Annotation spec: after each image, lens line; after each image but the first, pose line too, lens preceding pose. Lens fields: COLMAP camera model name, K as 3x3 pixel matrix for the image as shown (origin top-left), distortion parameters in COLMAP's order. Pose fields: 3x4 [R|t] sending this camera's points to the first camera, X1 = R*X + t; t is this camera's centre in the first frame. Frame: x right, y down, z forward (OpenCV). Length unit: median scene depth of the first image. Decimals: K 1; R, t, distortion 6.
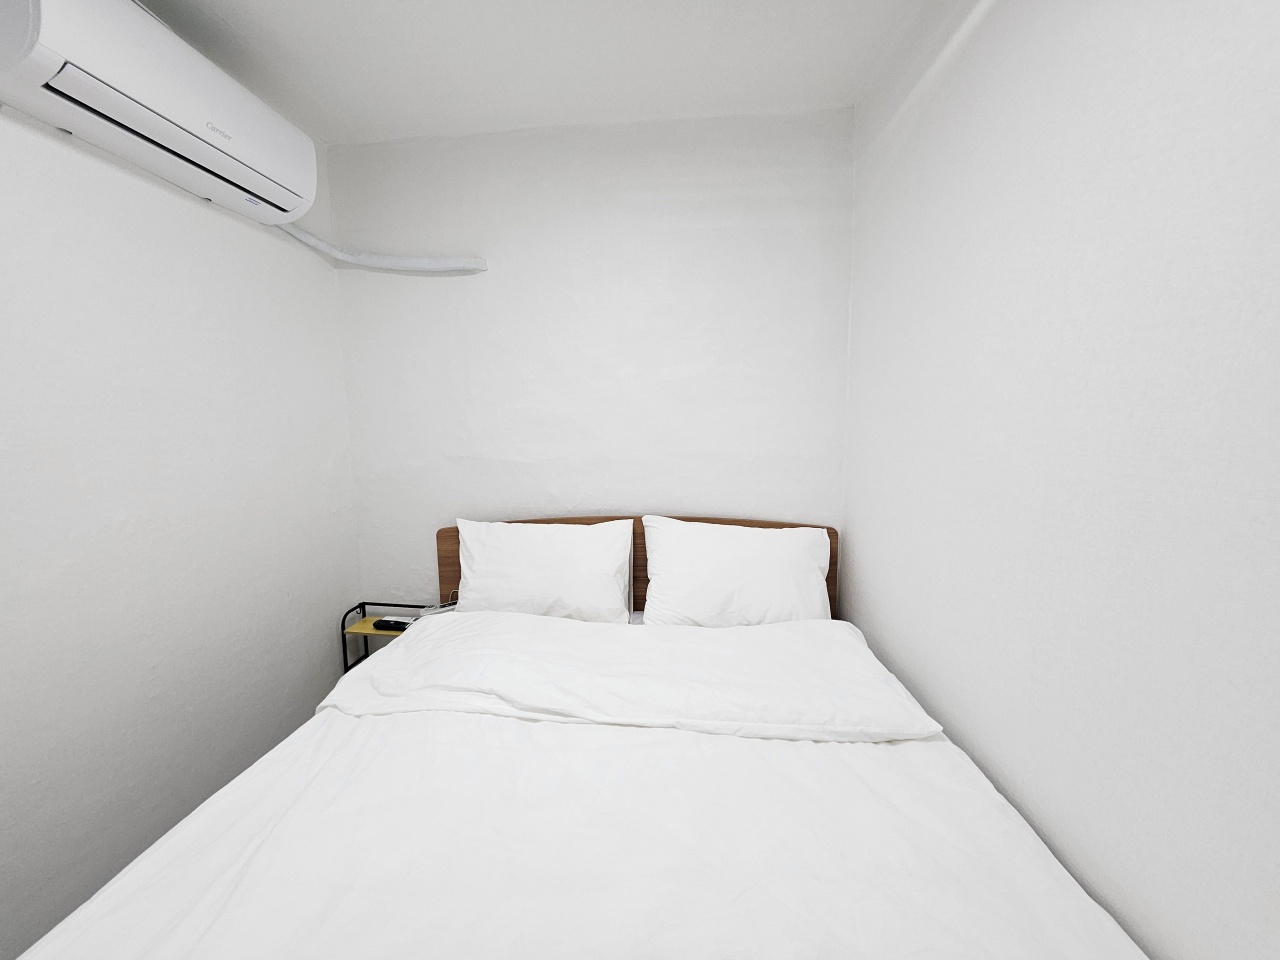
lens RADIAL K [[501.1, 0, 638.1], [0, 501.1, 473.2], [0, 0, 1]] dist [-0.002733, -0.000405]
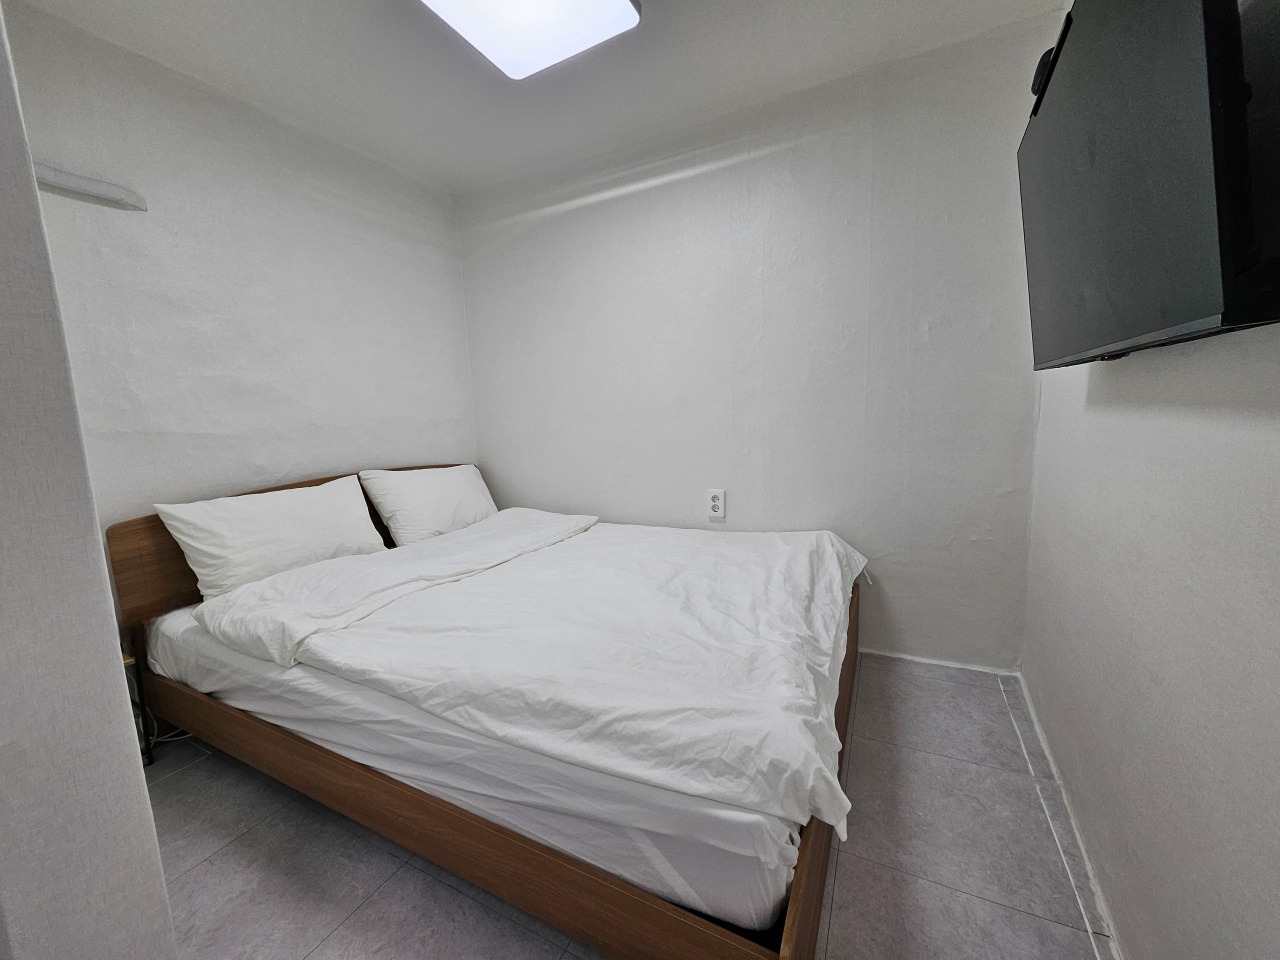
lens RADIAL K [[501.1, 0, 643.5], [0, 501.1, 482.2], [0, 0, 1]] dist [-0.002733, -0.000405]
pose [[0.375142, -0.138951, 0.916494, -0.843246], [0.132807, 0.986558, 0.095212, 0.086856], [-0.917405, 0.085999, 0.388553, -0.072970]]
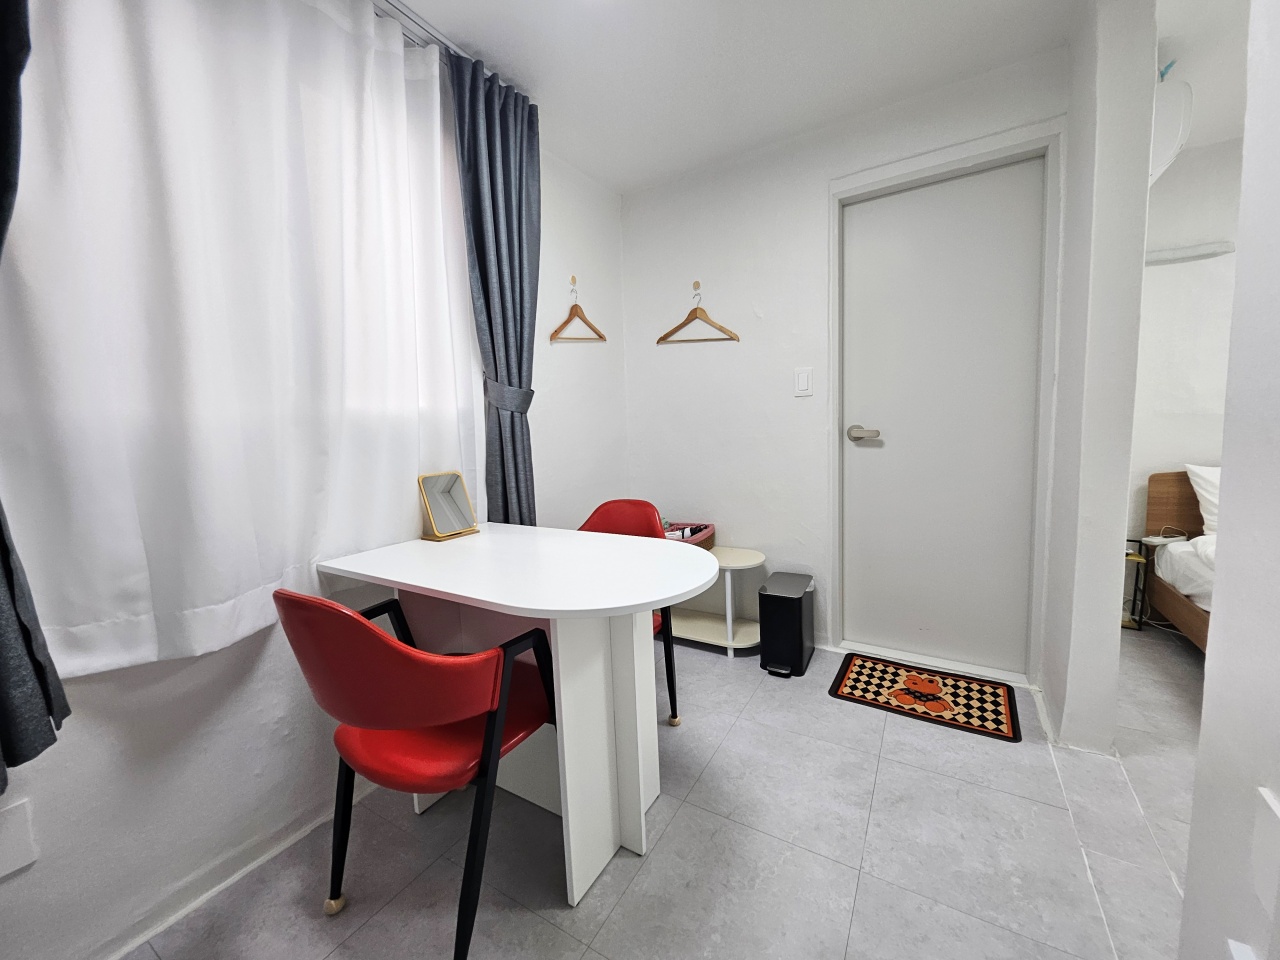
lens RADIAL K [[501.1, 0, 642.4], [0, 501.1, 479.3], [0, 0, 1]] dist [-0.002733, -0.000405]
pose [[0.893818, 0.014617, -0.448191, -1.024079], [-0.014701, 0.999887, 0.003293, 0.147169], [0.448188, 0.003646, 0.893932, -0.670382]]
